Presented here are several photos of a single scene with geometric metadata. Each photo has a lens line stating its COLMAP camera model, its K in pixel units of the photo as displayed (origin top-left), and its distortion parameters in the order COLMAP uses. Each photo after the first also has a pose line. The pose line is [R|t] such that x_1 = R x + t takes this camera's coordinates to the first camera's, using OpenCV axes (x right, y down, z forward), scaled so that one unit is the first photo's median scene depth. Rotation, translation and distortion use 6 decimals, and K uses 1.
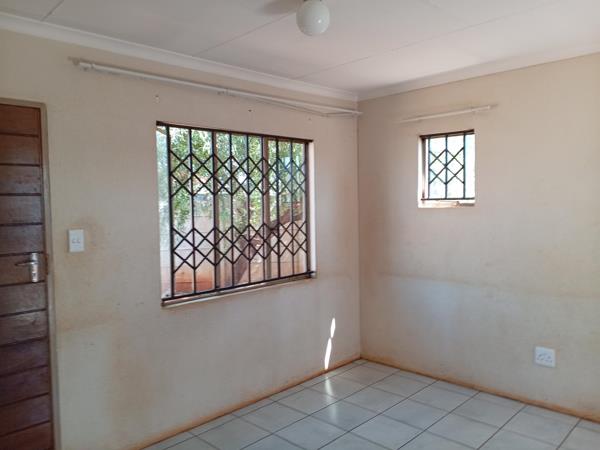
lens RADIAL K [[478.1, 0, 301.1], [0, 478.1, 221.9], [0, 0, 1]] dist [0.072084, -0.107604]
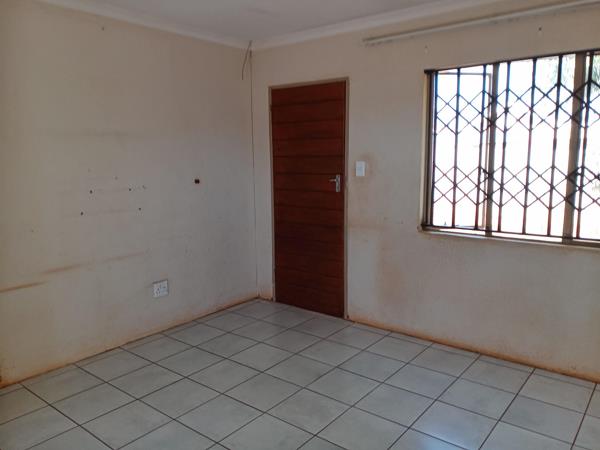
lens RADIAL K [[478.1, 0, 301.1], [0, 478.1, 221.9], [0, 0, 1]] dist [0.072084, -0.107604]
pose [[0.092360, 0.156435, -0.983360, 0.969568], [-0.034997, 0.987481, 0.153804, -0.019656], [0.995110, 0.020209, 0.096678, 0.671190]]
